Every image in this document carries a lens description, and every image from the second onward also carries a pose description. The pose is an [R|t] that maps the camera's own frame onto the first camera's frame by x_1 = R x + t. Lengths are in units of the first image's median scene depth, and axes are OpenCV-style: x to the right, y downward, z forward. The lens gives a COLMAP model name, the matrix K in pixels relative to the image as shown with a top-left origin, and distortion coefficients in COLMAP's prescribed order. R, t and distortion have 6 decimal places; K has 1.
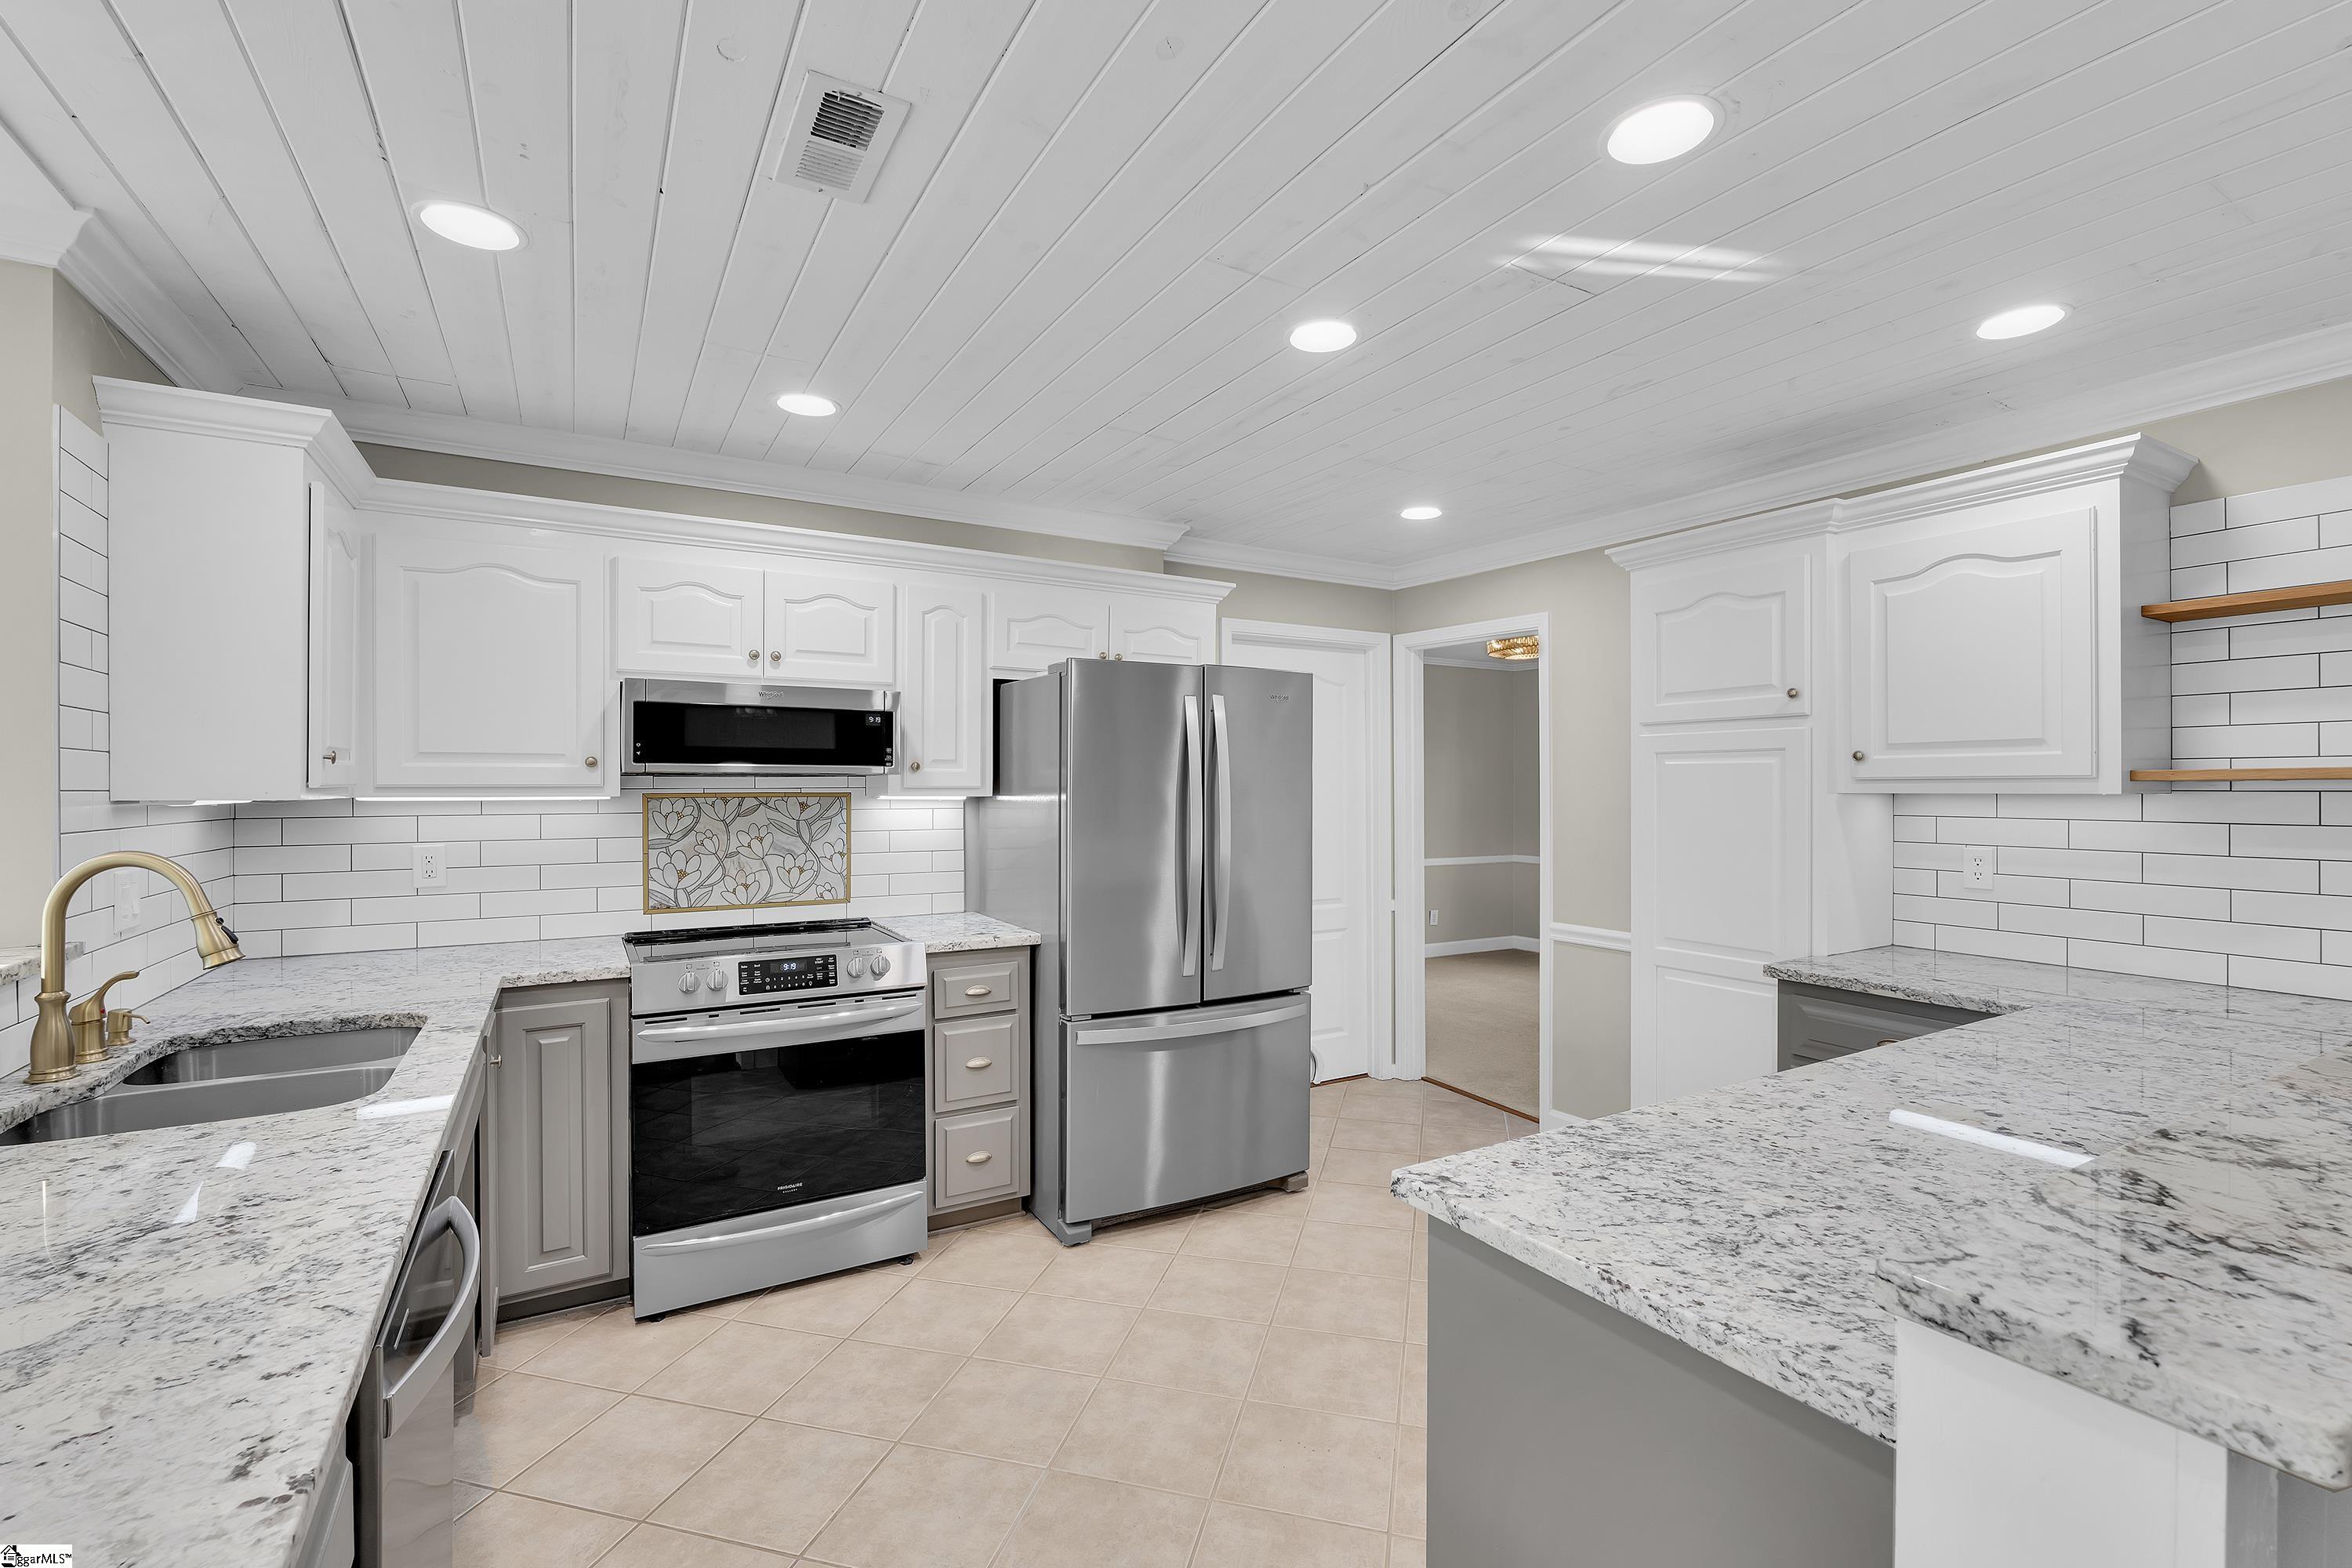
lens RADIAL K [[1039.3, 0, 1204.6], [0, 1039.3, 793.0], [0, 0, 1]] dist [-0.000500, 0.001305]
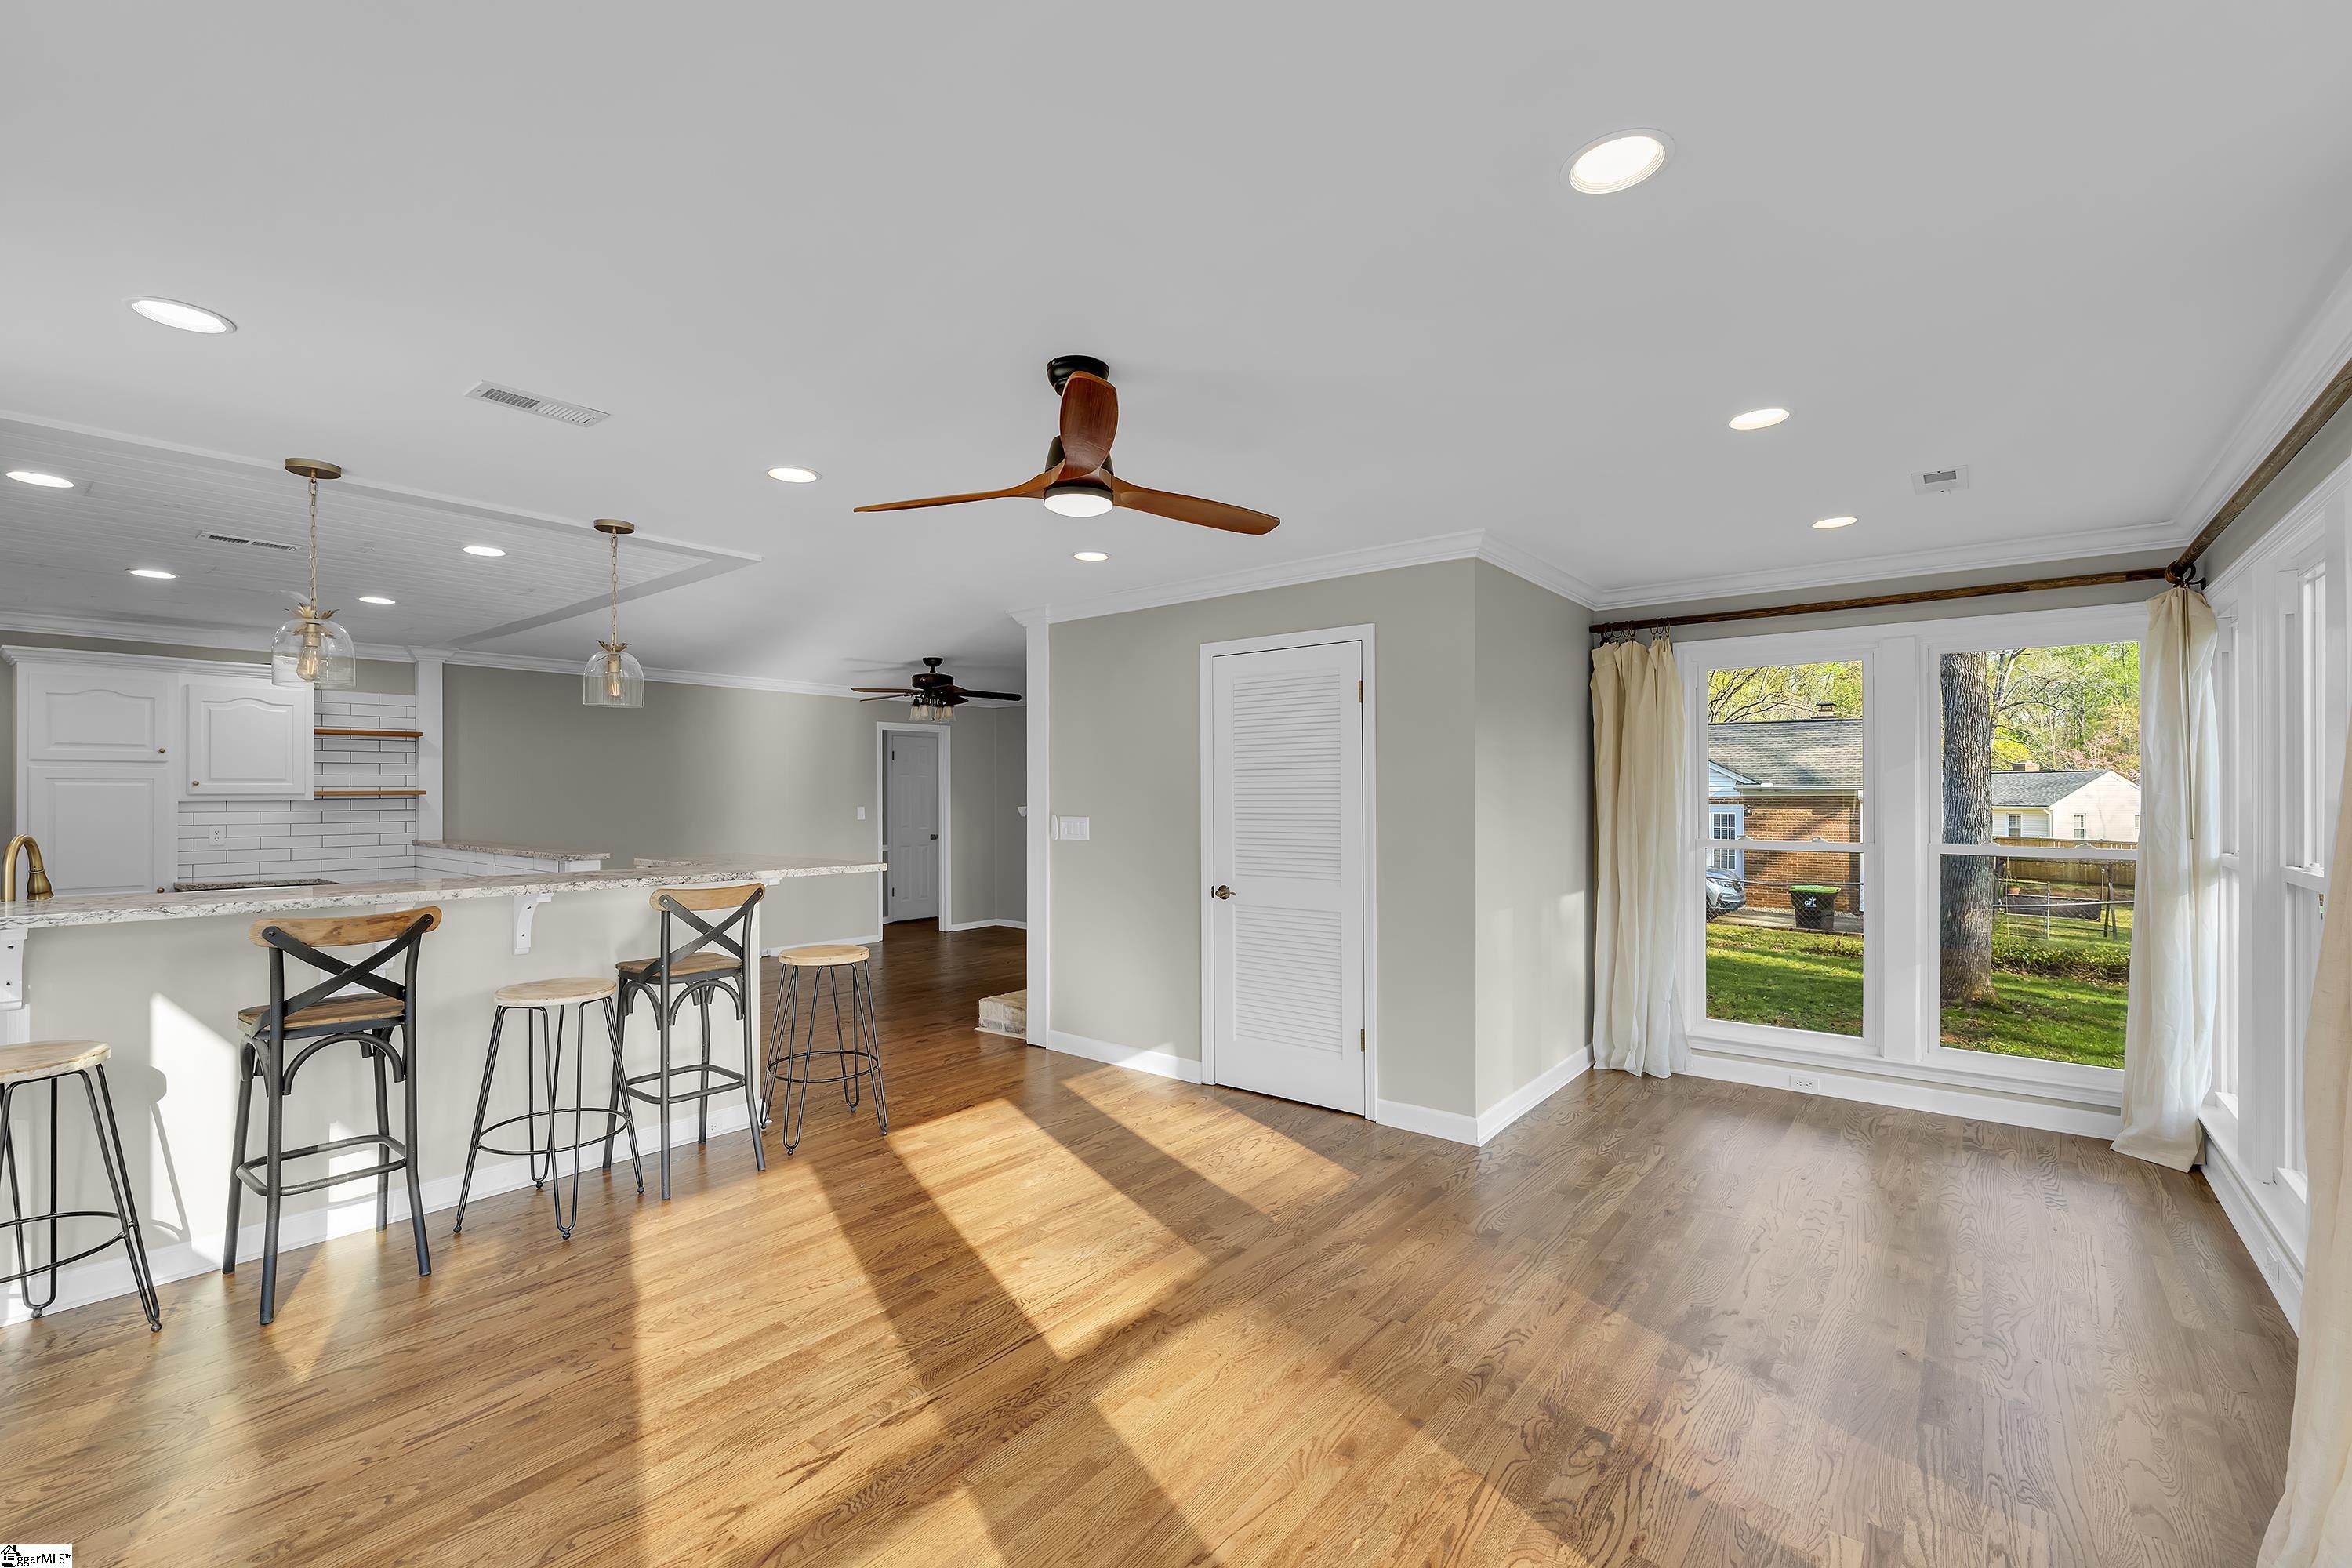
lens RADIAL K [[1039.3, 0, 1158.0], [0, 1039.3, 795.8], [0, 0, 1]] dist [-0.000500, 0.001305]
pose [[-0.332033, 0.000258, 0.943268, -1.835526], [0.010638, 0.999937, 0.003471, 0.003031], [-0.943208, 0.011187, -0.332015, -0.121184]]
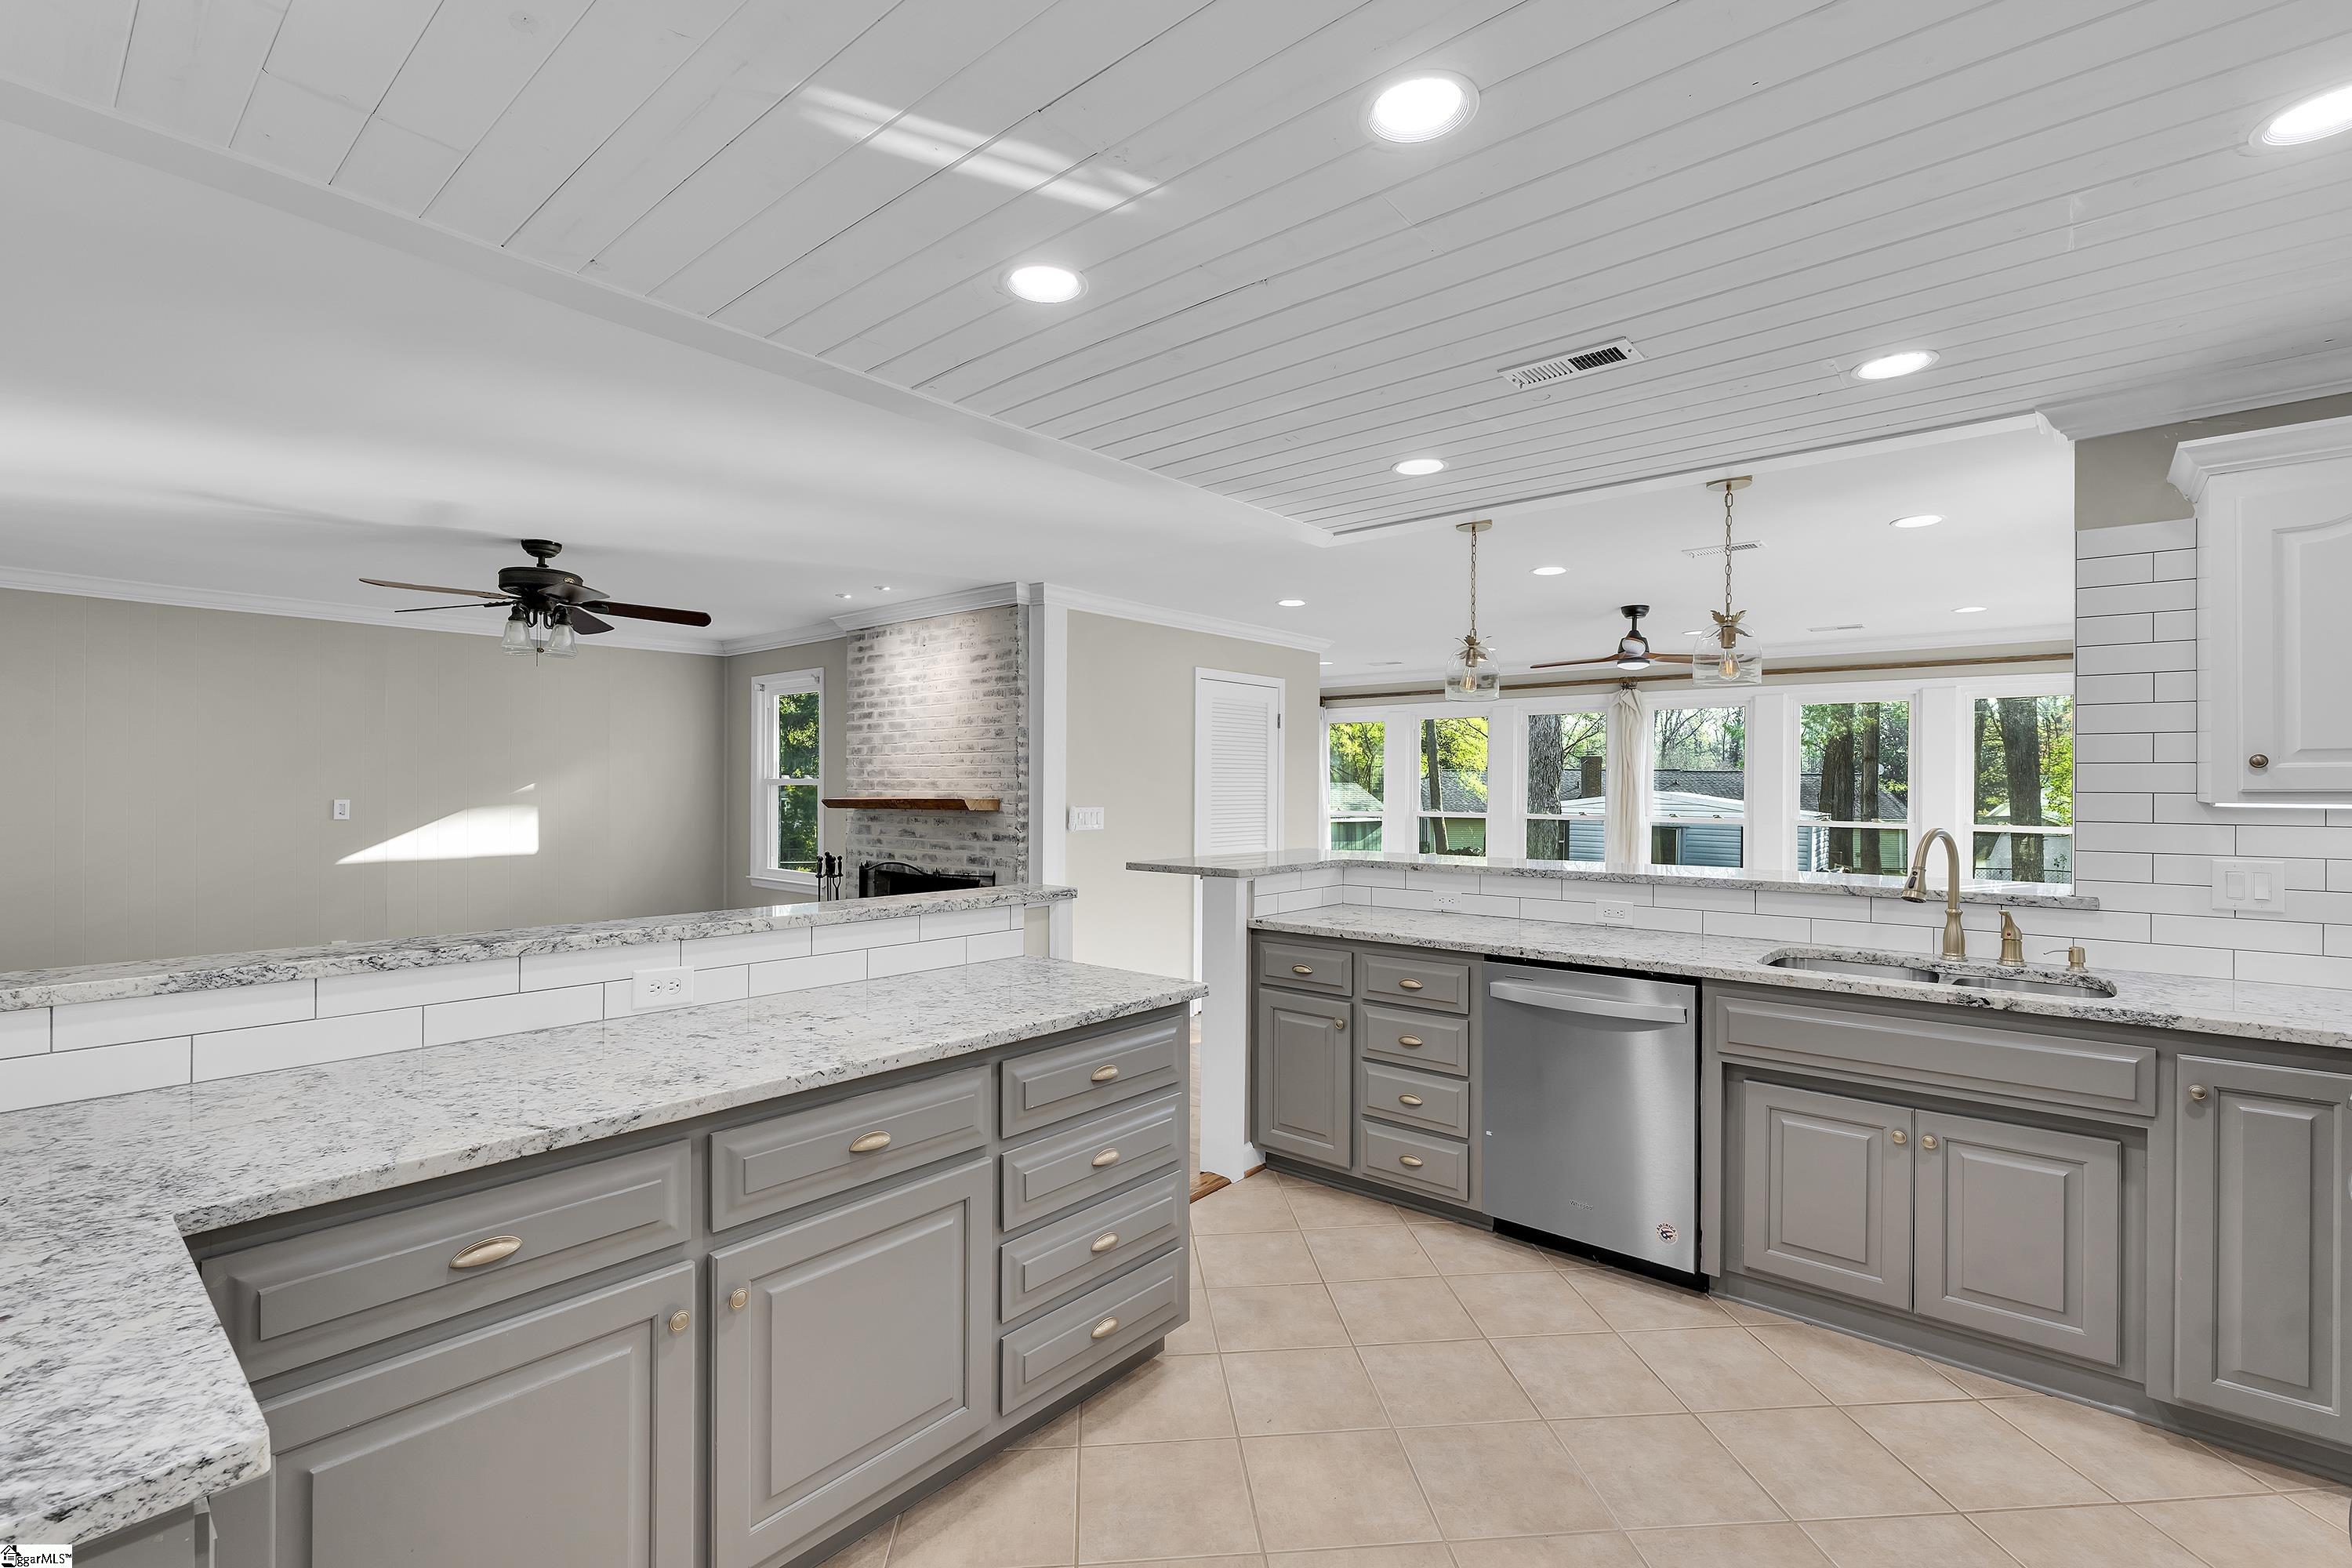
lens RADIAL K [[1039.3, 0, 1171.4], [0, 1039.3, 785.0], [0, 0, 1]] dist [-0.000500, 0.001305]
pose [[-0.951818, -0.005334, -0.306616, 0.347114], [-0.007585, 0.999952, 0.006149, -0.007693], [0.306569, 0.008178, -0.951813, 1.192175]]
